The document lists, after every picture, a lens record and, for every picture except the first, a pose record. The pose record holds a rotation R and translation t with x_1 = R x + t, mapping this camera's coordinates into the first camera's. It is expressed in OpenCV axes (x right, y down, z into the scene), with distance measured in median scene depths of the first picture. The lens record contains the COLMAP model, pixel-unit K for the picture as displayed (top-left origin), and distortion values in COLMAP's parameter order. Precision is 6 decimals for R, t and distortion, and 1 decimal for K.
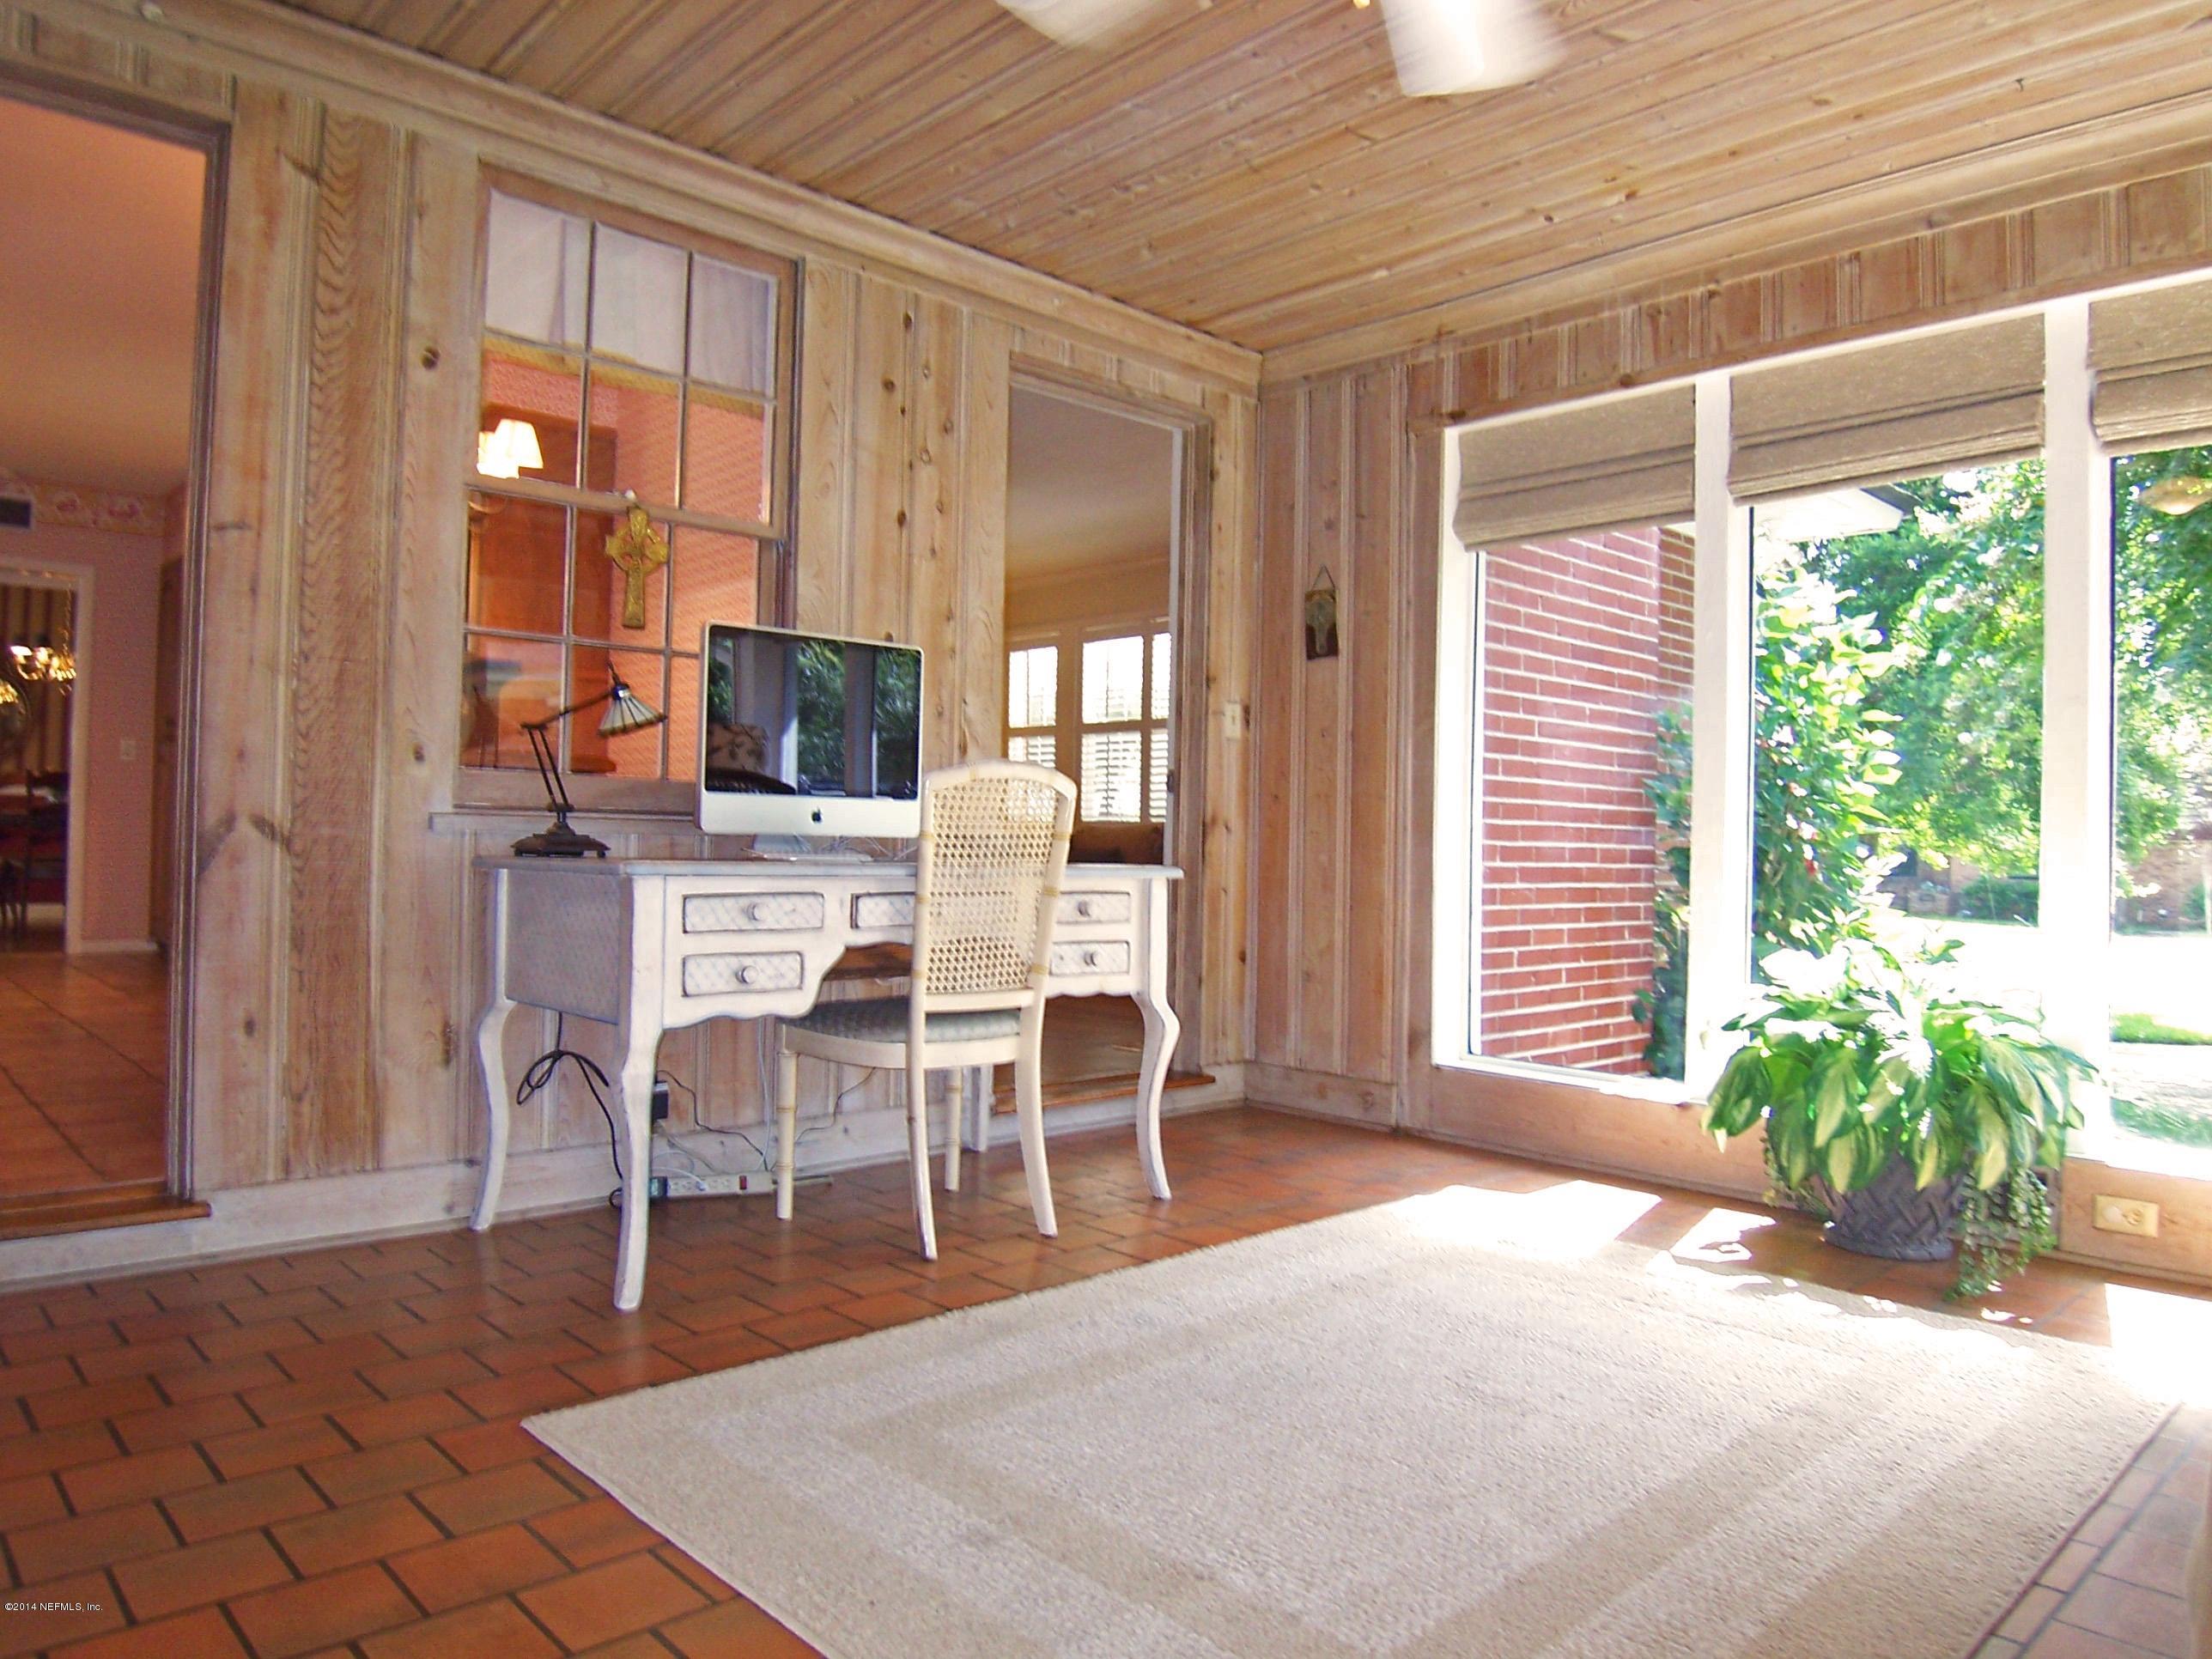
lens RADIAL K [[1492.1, 0, 1082.4], [0, 1492.1, 820.9], [0, 0, 1]] dist [-0.013876, -0.036437]
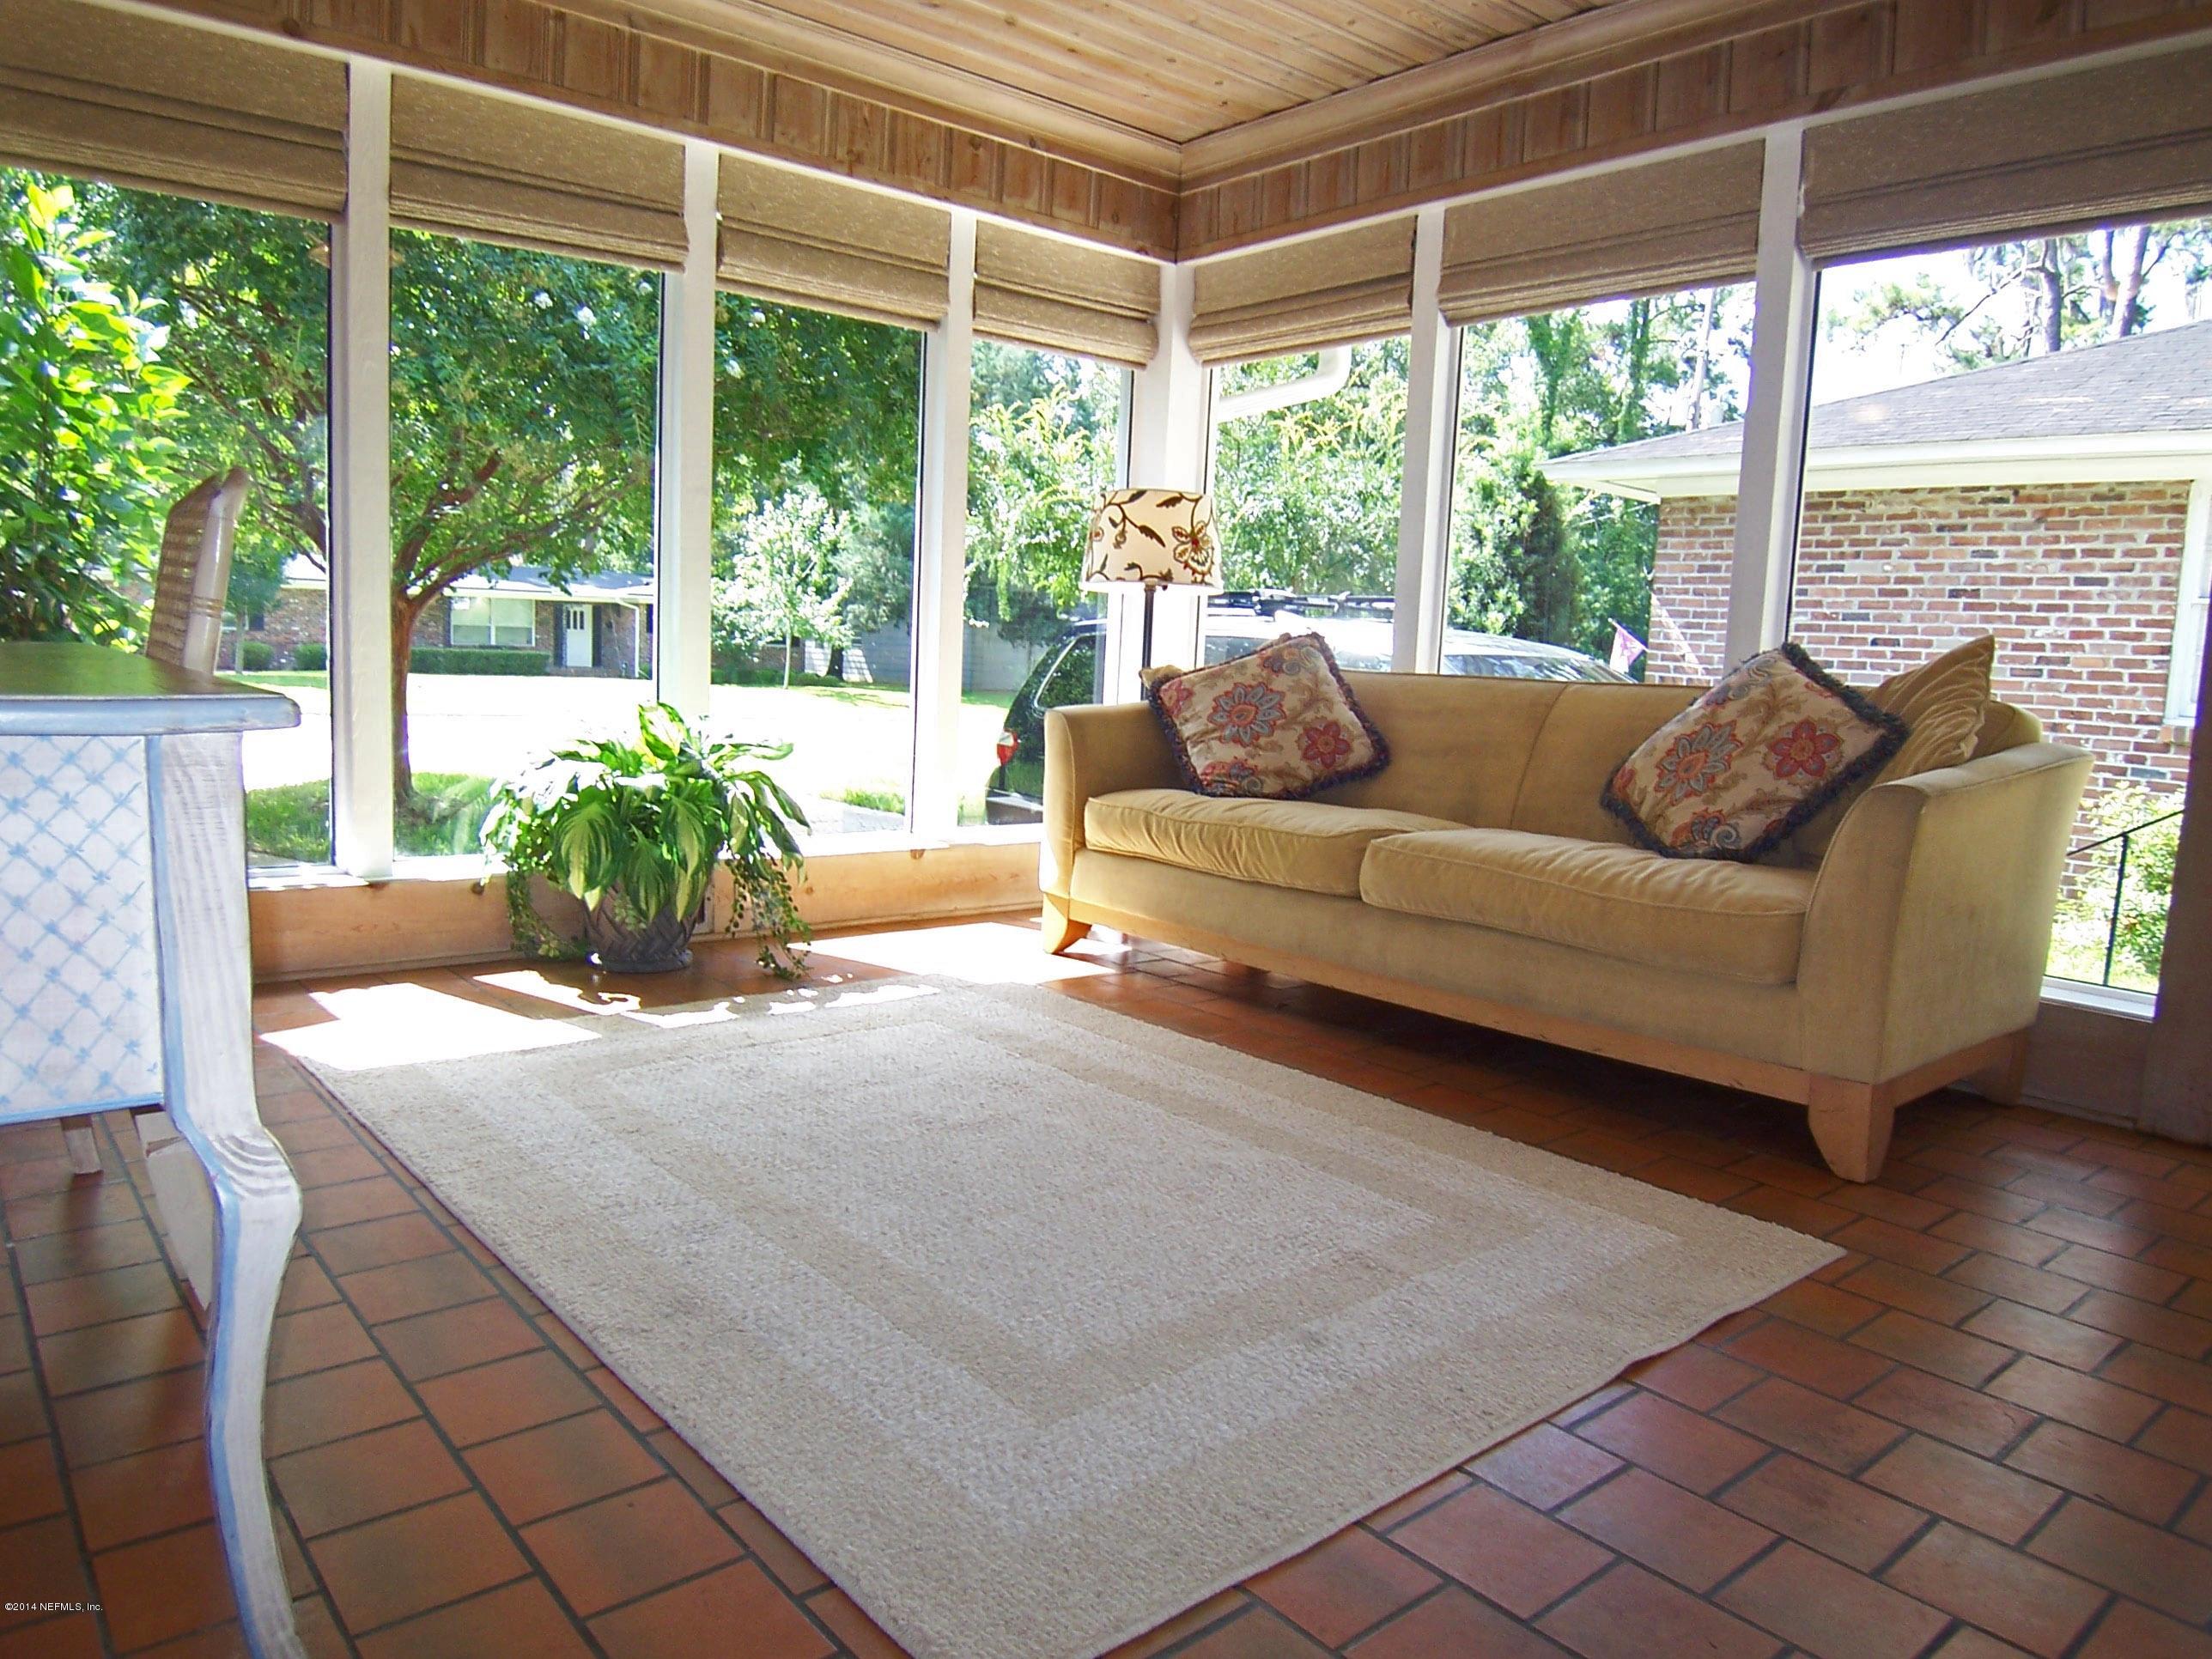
lens RADIAL K [[1492.1, 0, 1082.8], [0, 1492.1, 822.8], [0, 0, 1]] dist [-0.013876, -0.036437]
pose [[0.048061, -0.140832, 0.988866, -0.659069], [-0.054453, 0.988169, 0.143379, -0.005214], [-0.997359, -0.060738, 0.039823, 0.719428]]
